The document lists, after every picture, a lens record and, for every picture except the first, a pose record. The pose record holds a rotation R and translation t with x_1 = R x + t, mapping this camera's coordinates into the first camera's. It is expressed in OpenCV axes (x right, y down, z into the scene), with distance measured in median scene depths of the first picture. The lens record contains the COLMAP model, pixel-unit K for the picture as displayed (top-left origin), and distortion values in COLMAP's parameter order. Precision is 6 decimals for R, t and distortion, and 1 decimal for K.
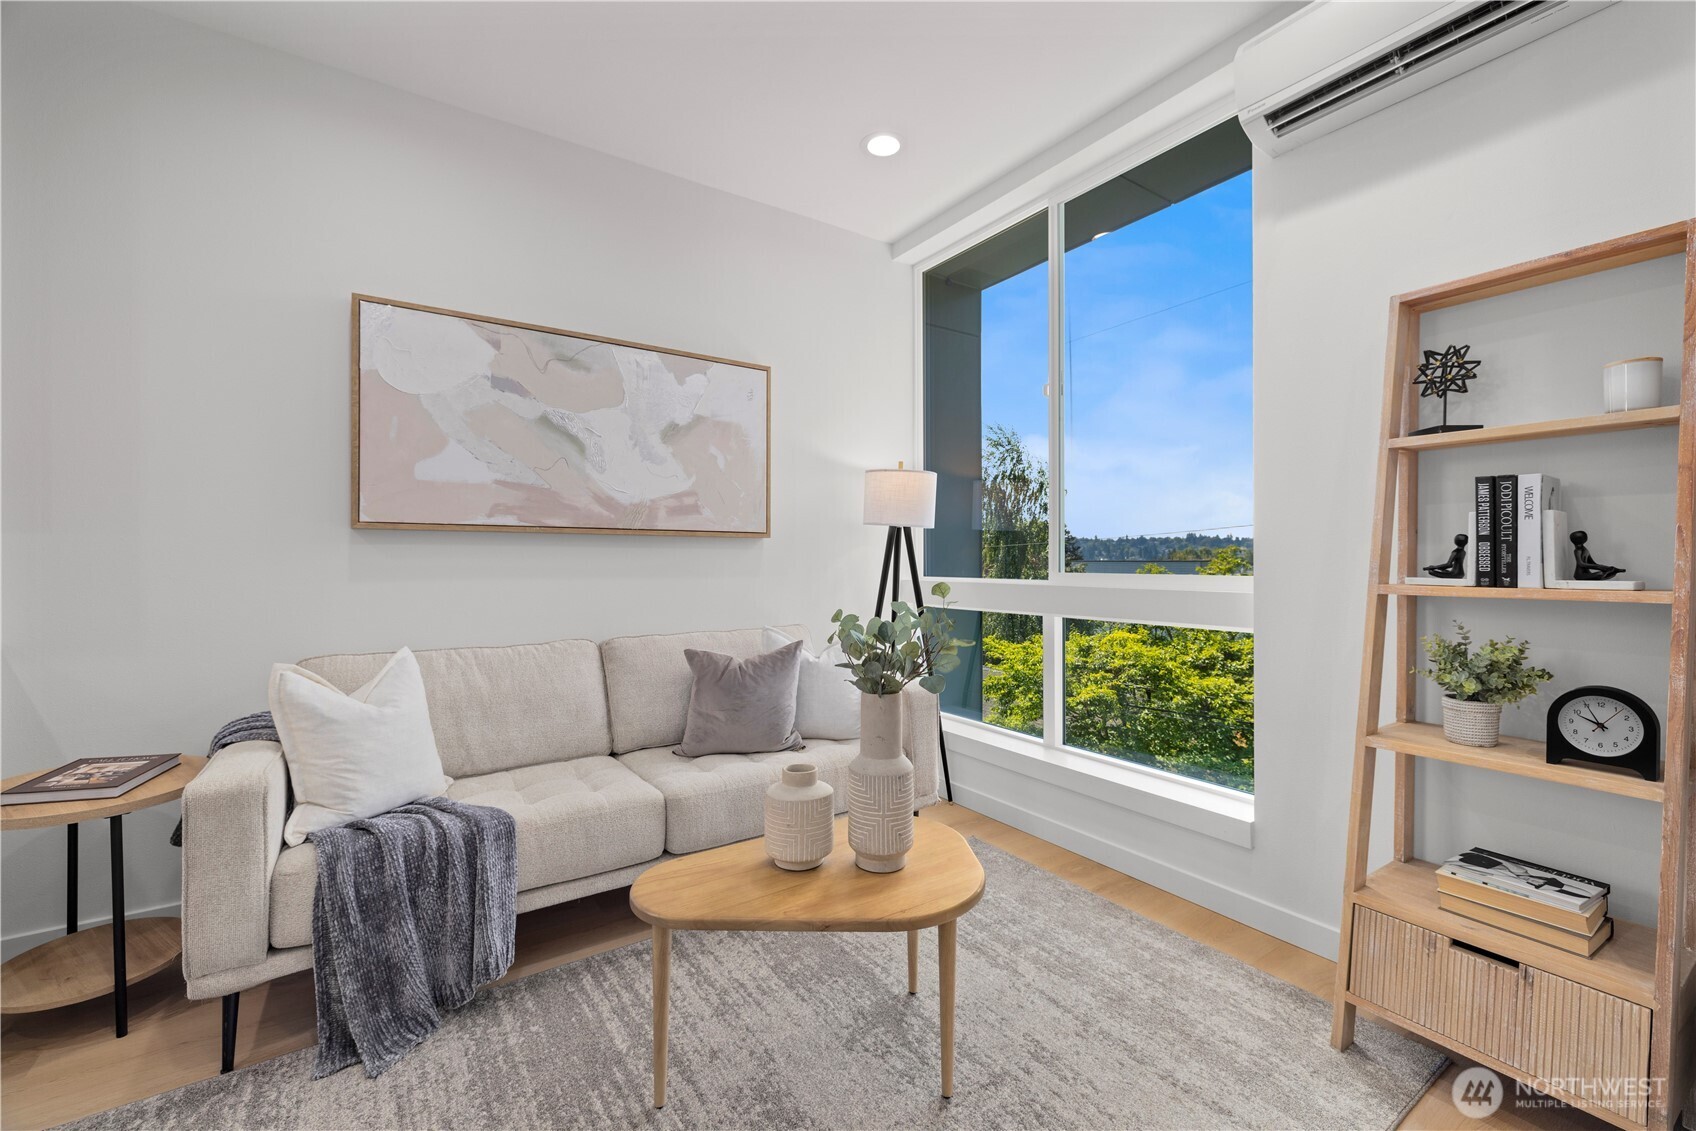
lens RADIAL K [[707.3, 0, 847.7], [0, 707.3, 559.6], [0, 0, 1]] dist [-0.000821, -0.000276]
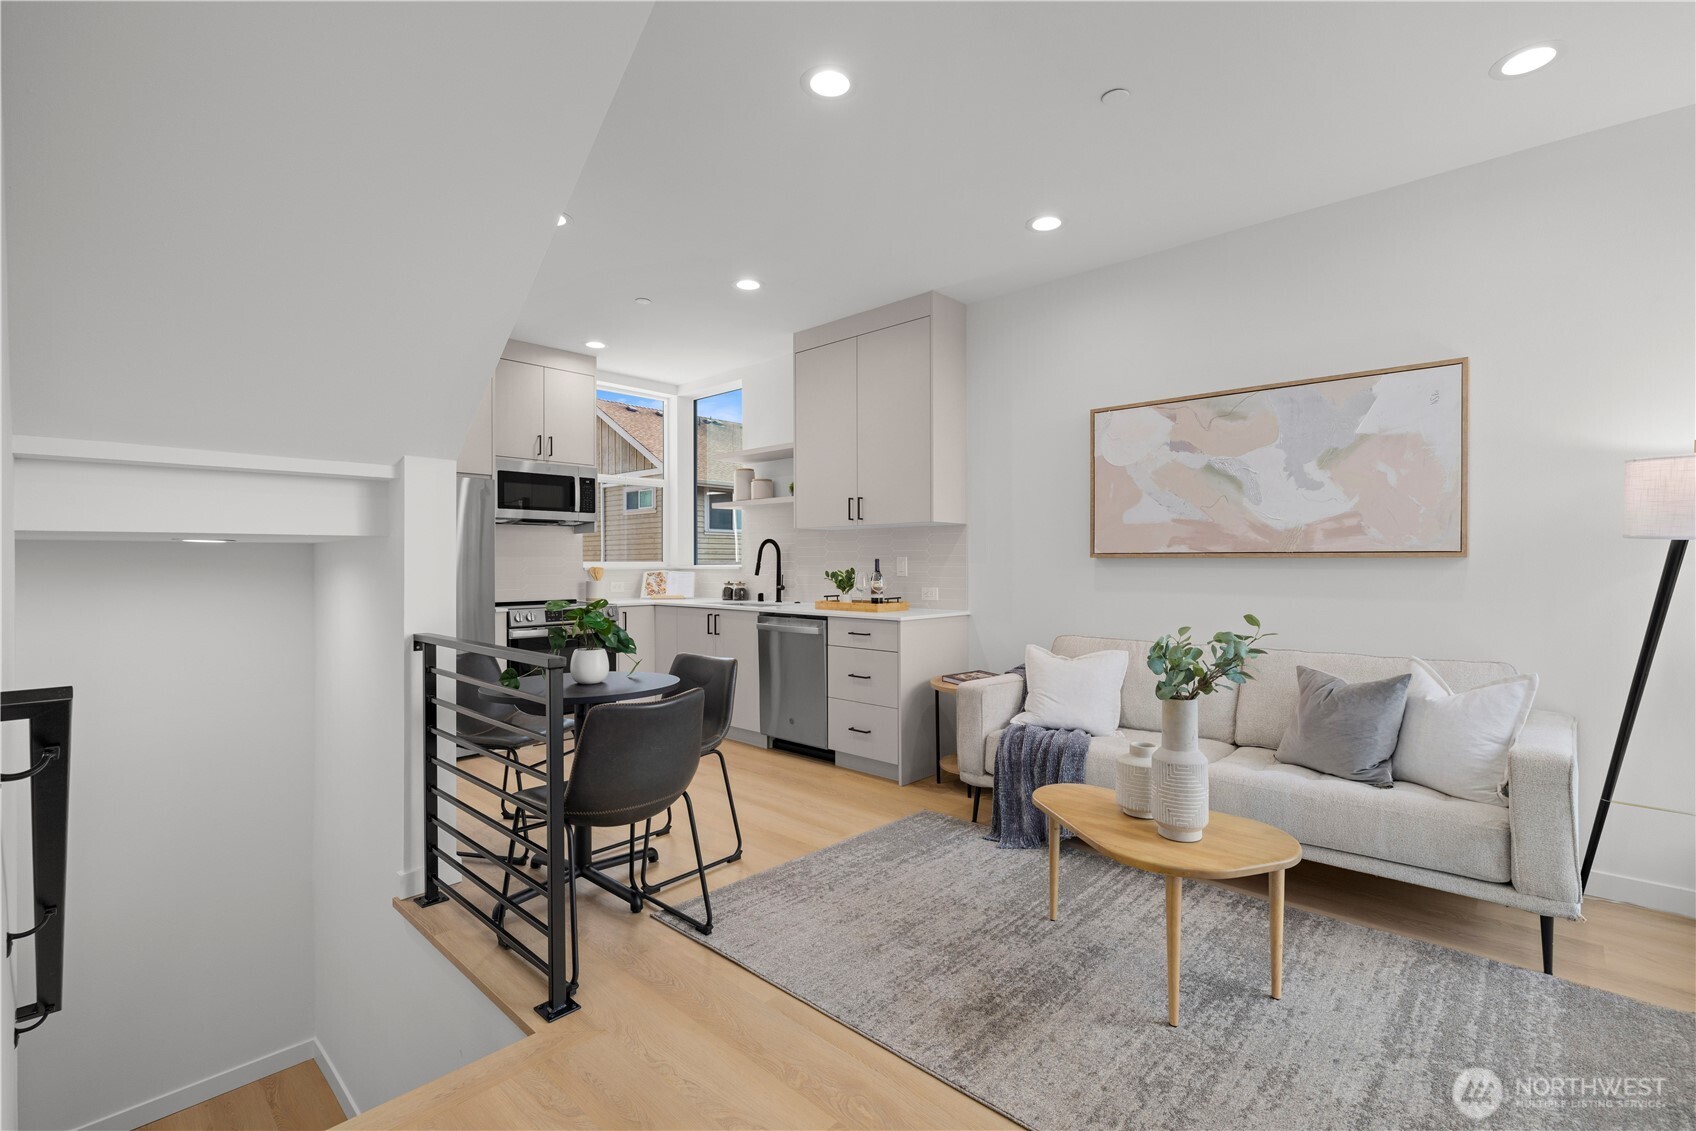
lens RADIAL K [[747.3, 0, 861.0], [0, 747.3, 563.3], [0, 0, 1]] dist [-0.007765, 0.002540]
pose [[0.233182, 0.001212, -0.972432, 0.722135], [0.001406, 0.999998, 0.001583, -0.031023], [0.972432, -0.001737, 0.233180, 0.092795]]
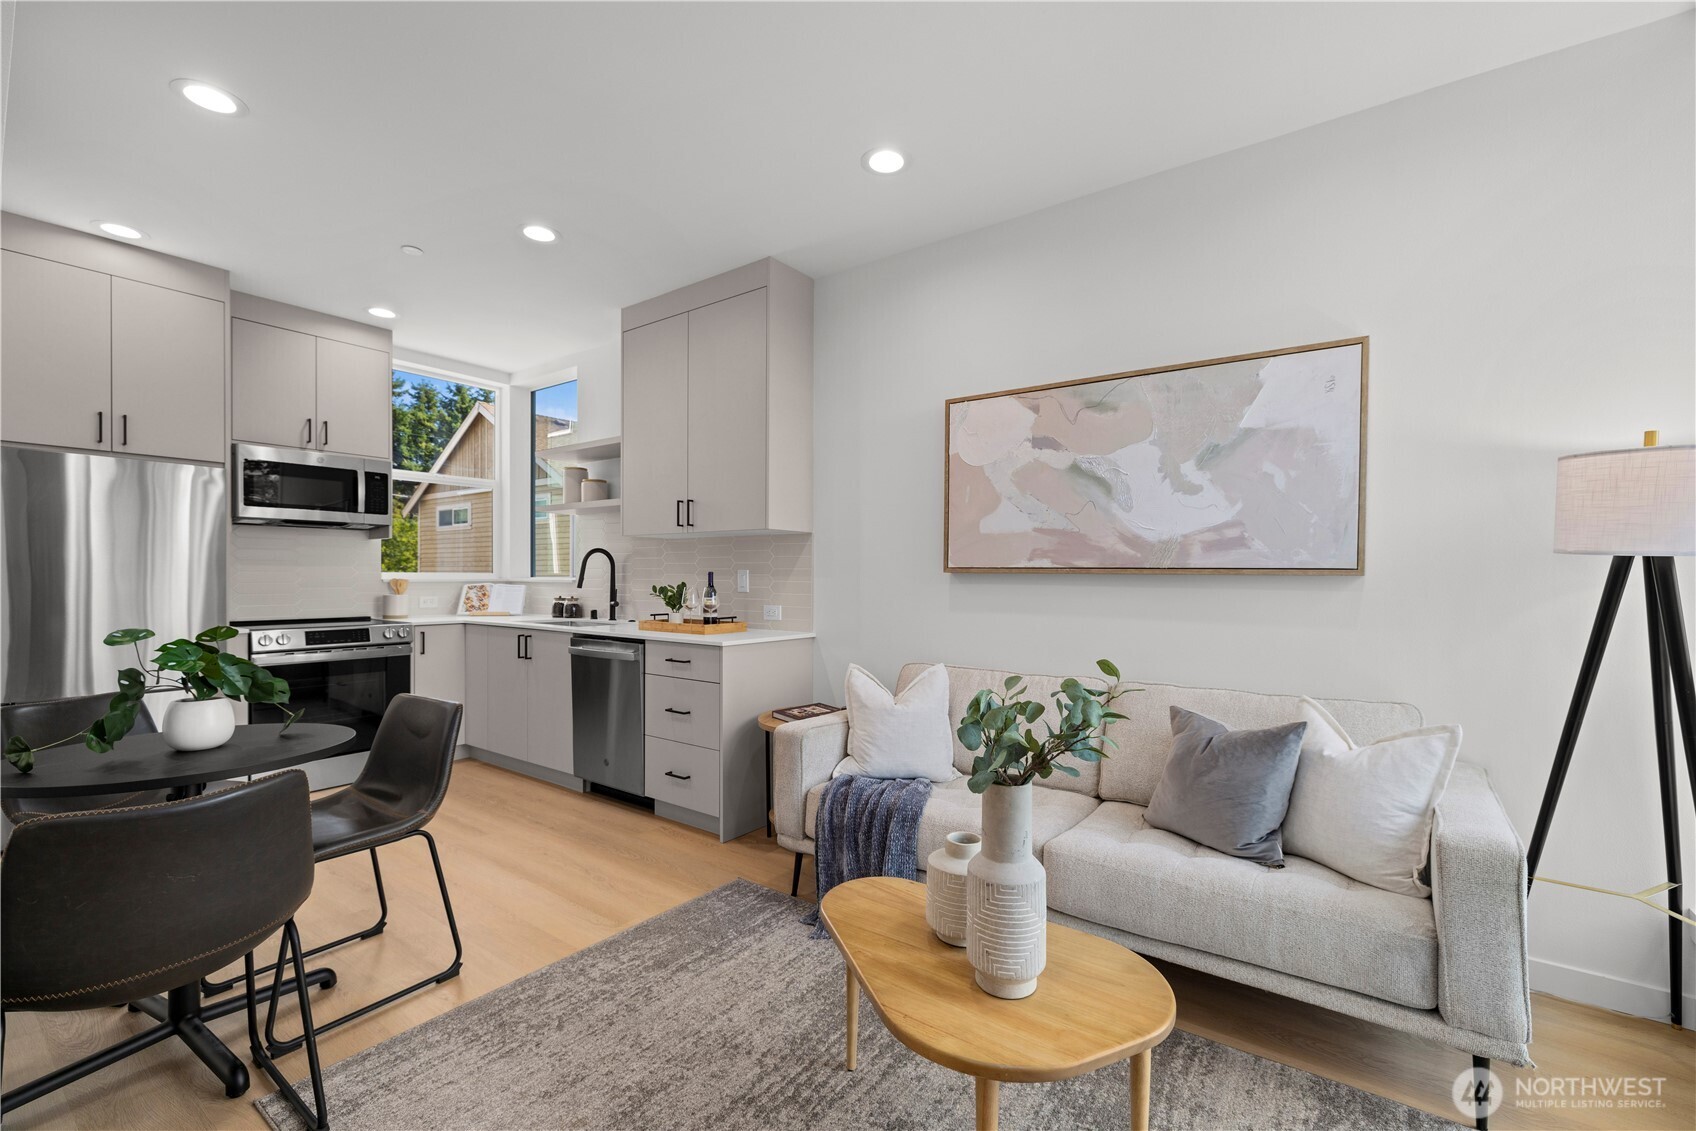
lens RADIAL K [[707.3, 0, 858.7], [0, 707.3, 583.2], [0, 0, 1]] dist [-0.000821, -0.000276]
pose [[0.343761, 0.012224, -0.938978, 0.468513], [-0.006798, 0.999921, 0.010529, -0.032694], [0.939033, 0.002763, 0.343817, 0.331895]]
